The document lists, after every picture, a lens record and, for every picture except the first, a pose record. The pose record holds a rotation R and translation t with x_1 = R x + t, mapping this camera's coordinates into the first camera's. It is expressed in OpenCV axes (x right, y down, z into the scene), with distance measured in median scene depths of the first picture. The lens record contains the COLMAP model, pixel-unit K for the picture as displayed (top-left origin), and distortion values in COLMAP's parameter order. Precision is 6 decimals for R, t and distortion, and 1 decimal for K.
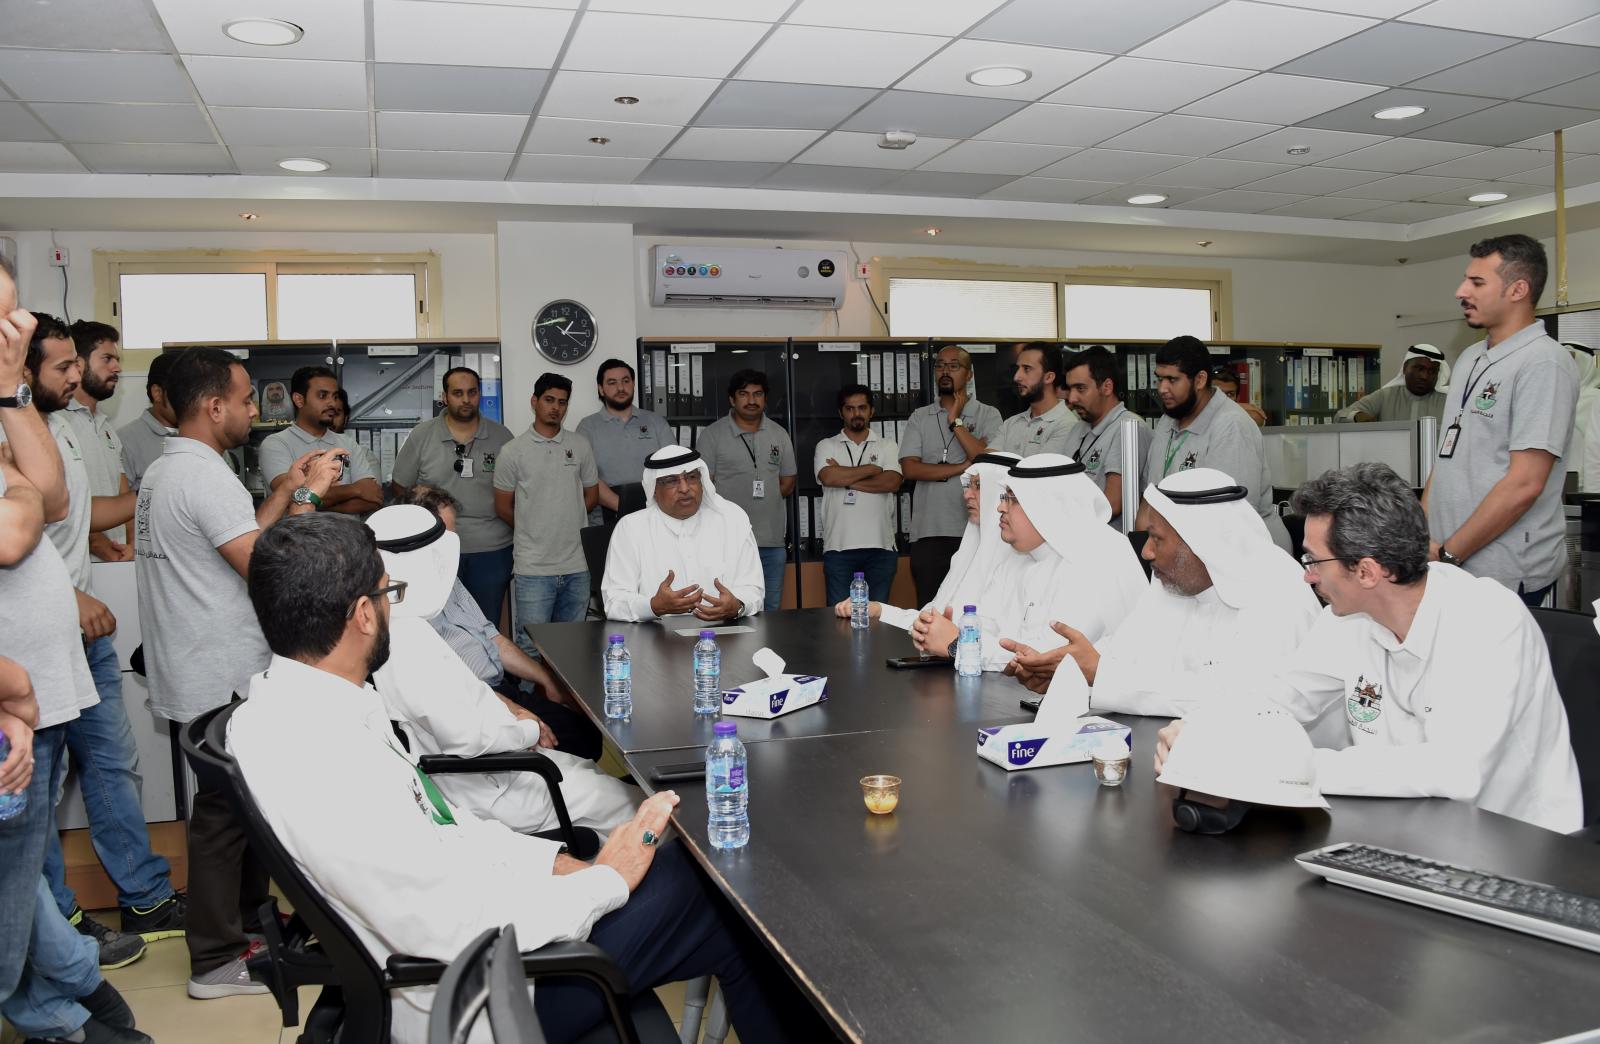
lens RADIAL K [[1248.1, 0, 800.0], [0, 1248.1, 522.0], [0, 0, 1]] dist [-0.130702, 0.078989]
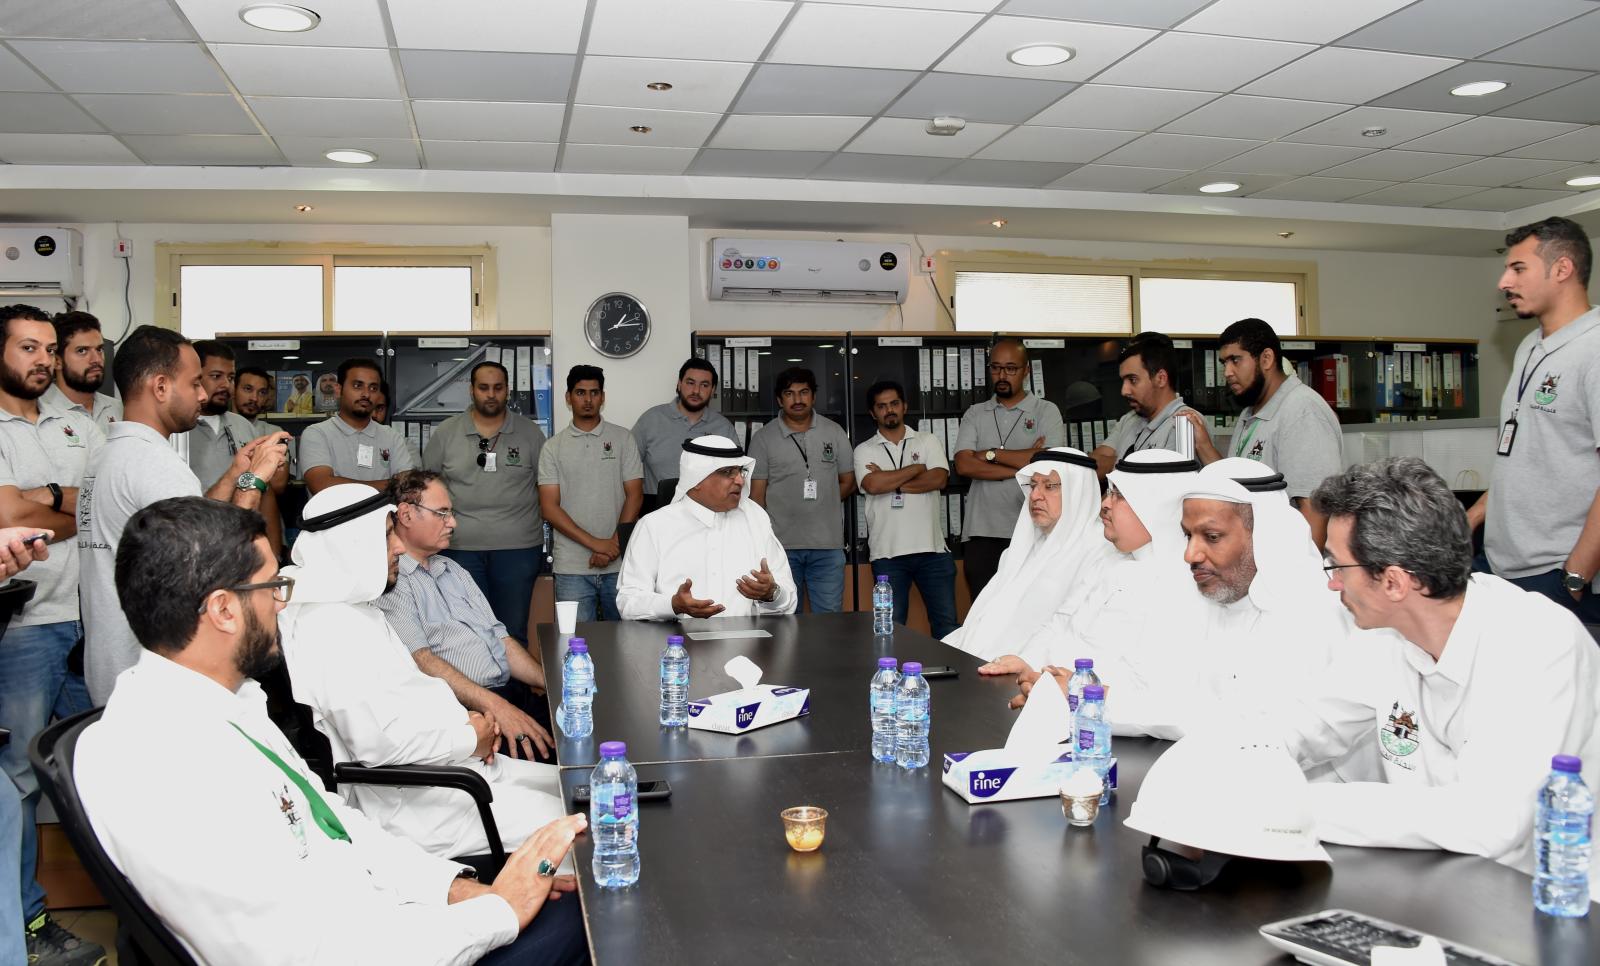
lens RADIAL K [[1256.5, 0, 802.8], [0, 1256.5, 439.9], [0, 0, 1]] dist [-0.126951, 0.070693]
pose [[0.996822, 0.007633, -0.079299, 0.043379], [-0.012870, 0.997754, -0.065739, 0.000911], [0.078619, 0.066551, 0.994681, 0.035556]]
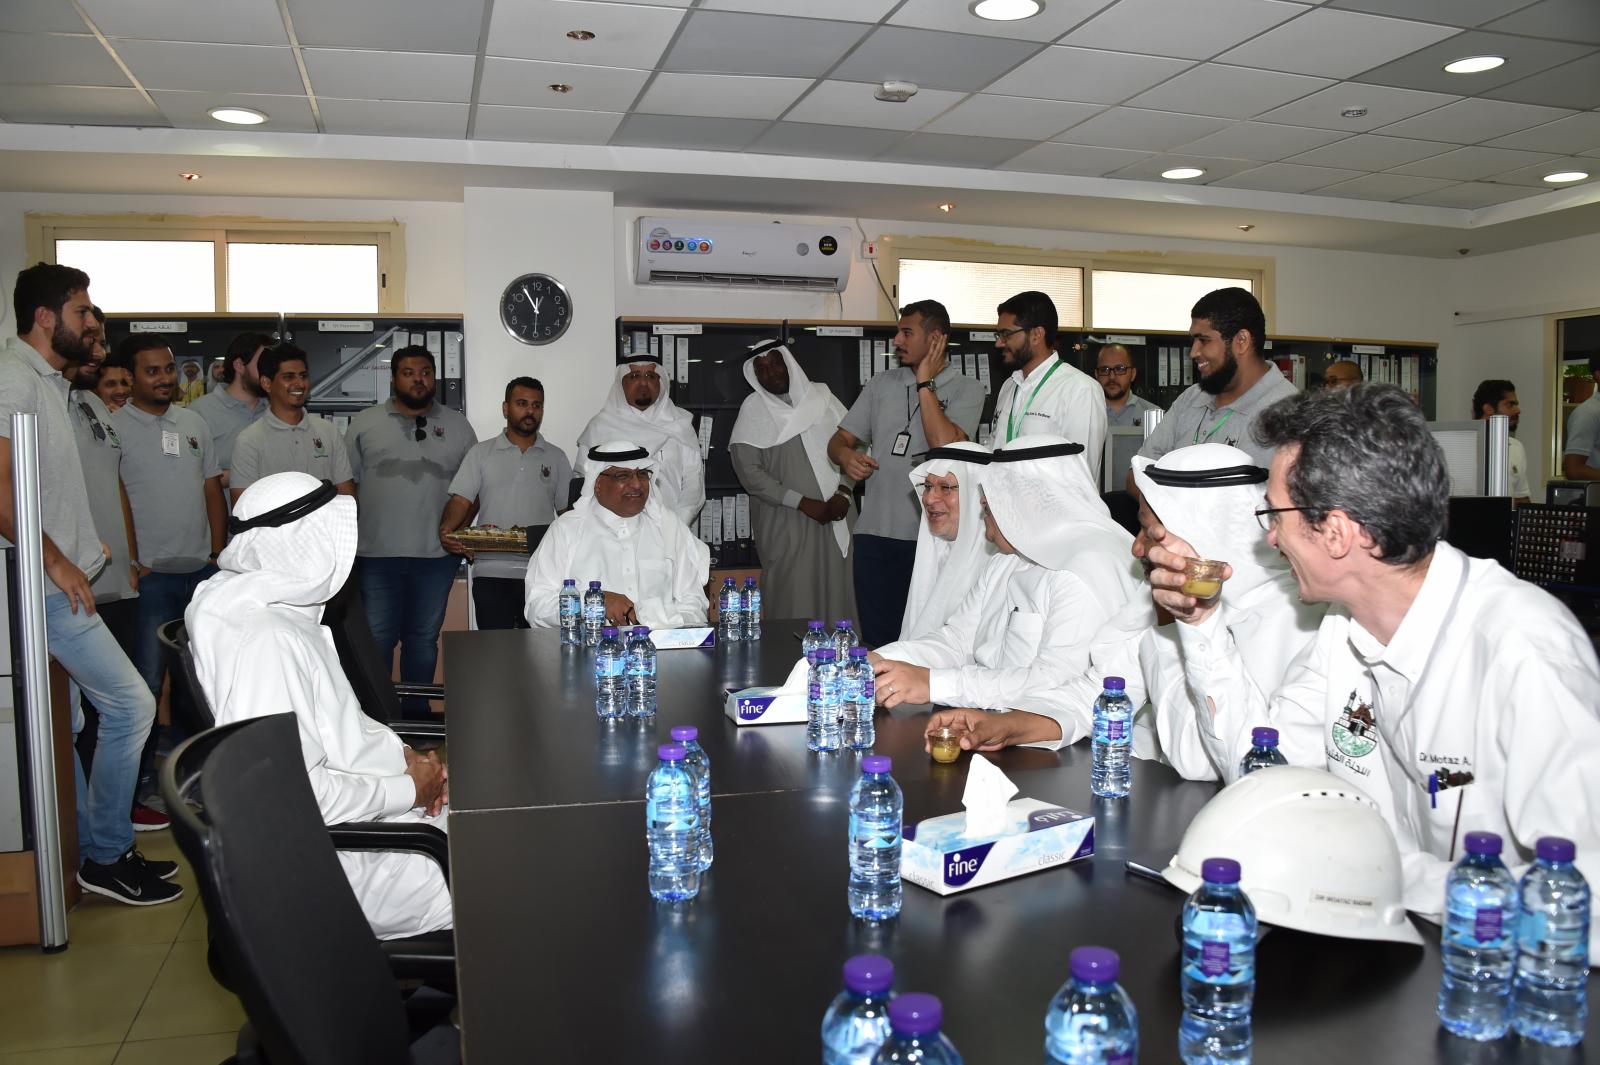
lens RADIAL K [[1247.2, 0, 800.0], [0, 1247.2, 532.5], [0, 0, 1]] dist [-0.136736, 0.055381]
pose [[0.999416, 0.021637, -0.026463, 0.037884], [-0.021433, 0.999738, 0.007977, -0.000990], [0.026629, -0.007405, 0.999618, 0.117398]]
